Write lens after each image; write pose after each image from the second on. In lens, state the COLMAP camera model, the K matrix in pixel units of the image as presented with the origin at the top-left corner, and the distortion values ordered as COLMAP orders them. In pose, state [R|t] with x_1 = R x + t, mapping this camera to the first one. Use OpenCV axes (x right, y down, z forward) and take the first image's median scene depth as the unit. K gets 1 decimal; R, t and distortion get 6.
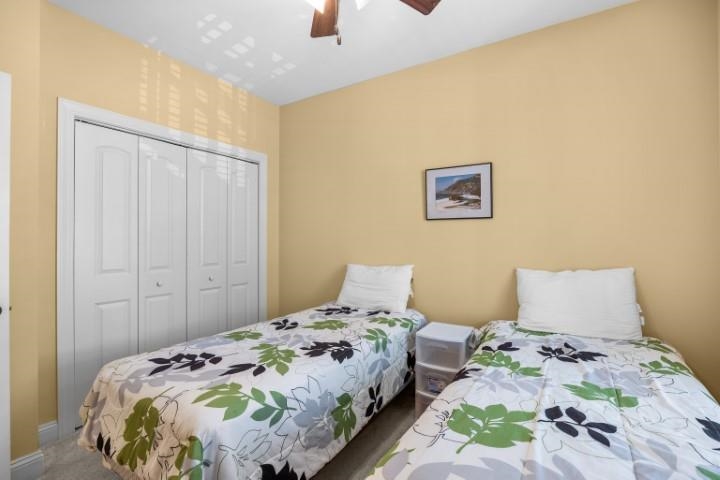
lens RADIAL K [[333.7, 0, 361.7], [0, 333.7, 236.8], [0, 0, 1]] dist [-0.010873, -0.001186]
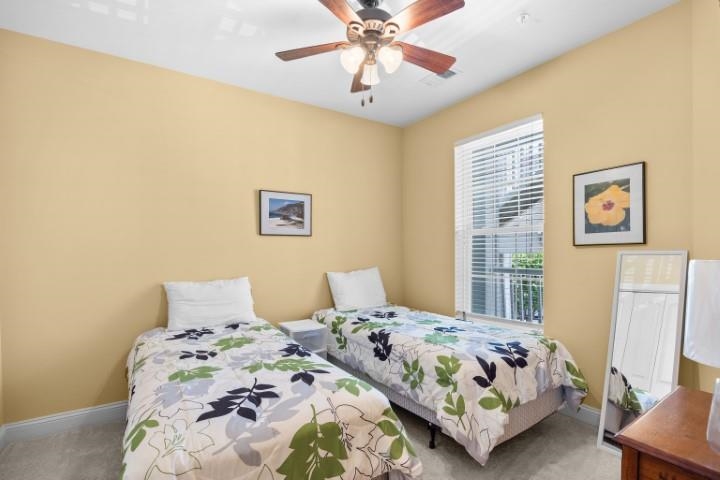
lens RADIAL K [[333.7, 0, 367.0], [0, 333.7, 254.9], [0, 0, 1]] dist [-0.010873, -0.001186]
pose [[0.404394, -0.011603, 0.914511, -0.812166], [0.000949, 0.999924, 0.012267, 0.003284], [-0.914585, -0.004093, 0.404374, 0.271548]]
